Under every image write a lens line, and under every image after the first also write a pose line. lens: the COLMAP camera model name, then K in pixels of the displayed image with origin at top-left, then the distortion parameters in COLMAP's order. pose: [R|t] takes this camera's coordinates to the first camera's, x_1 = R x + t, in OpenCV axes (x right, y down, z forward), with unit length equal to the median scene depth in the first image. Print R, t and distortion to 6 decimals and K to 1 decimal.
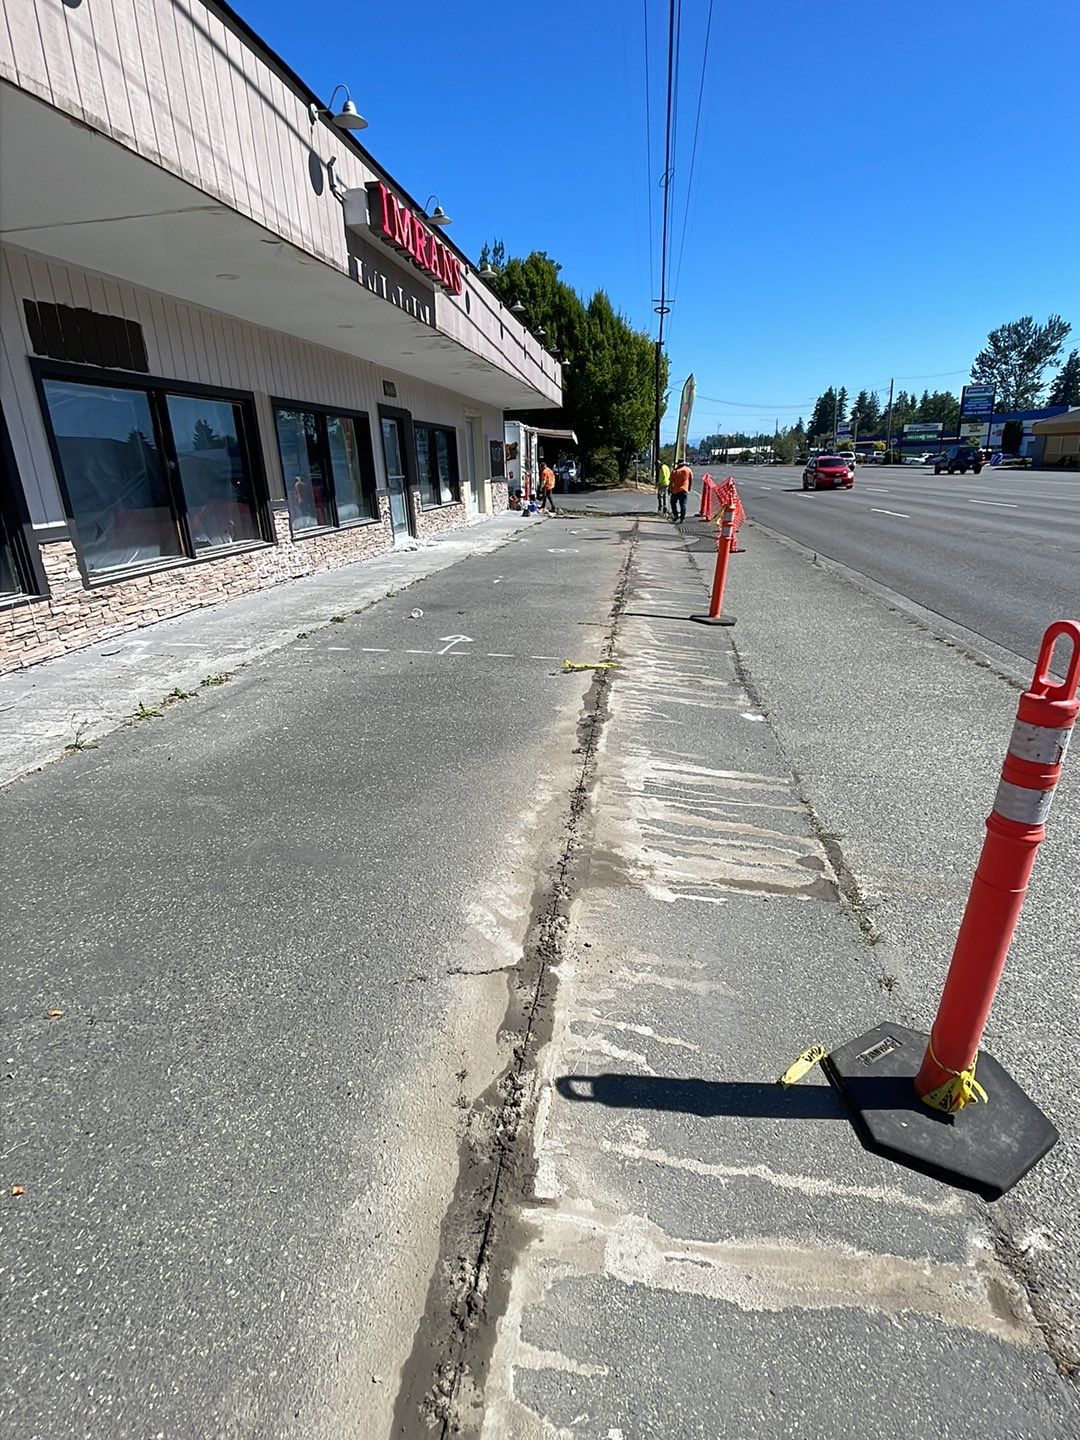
lens RADIAL K [[783.5, 0, 514.1], [0, 783.5, 725.0], [0, 0, 1]] dist [0.033507, -0.030934]
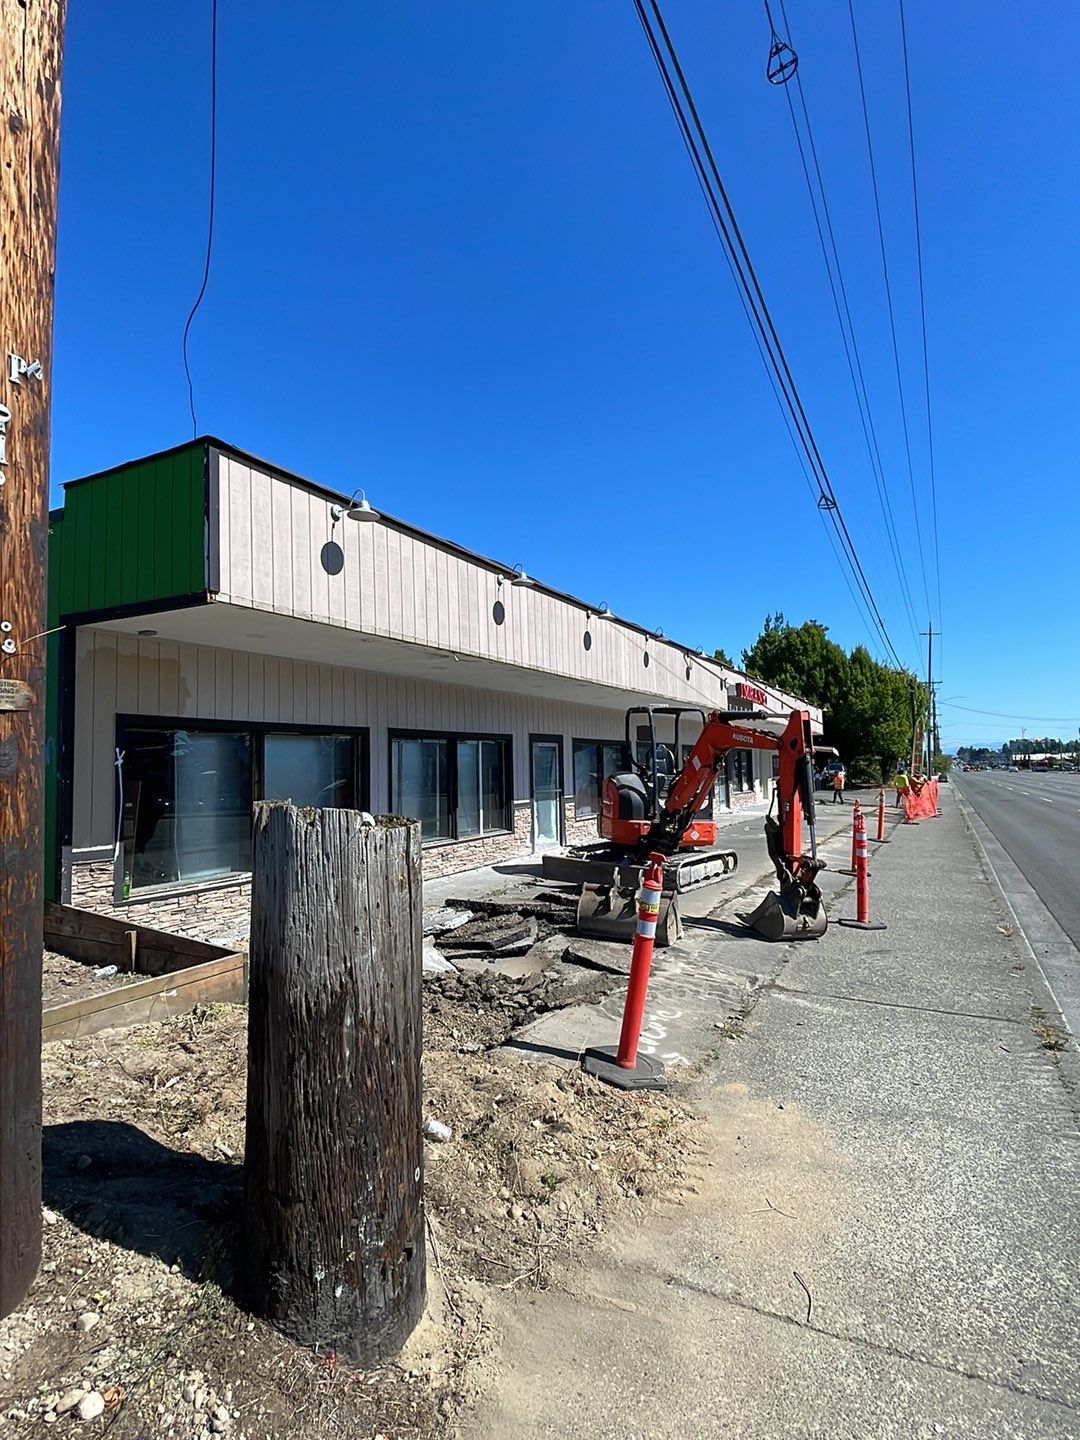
lens RADIAL K [[783.5, 0, 514.1], [0, 783.5, 725.0], [0, 0, 1]] dist [0.033507, -0.030934]
pose [[0.943265, 0.008661, -0.331929, 0.001242], [-0.126329, 0.933843, -0.334631, 0.094232], [0.307071, 0.357578, 0.881955, -0.306862]]
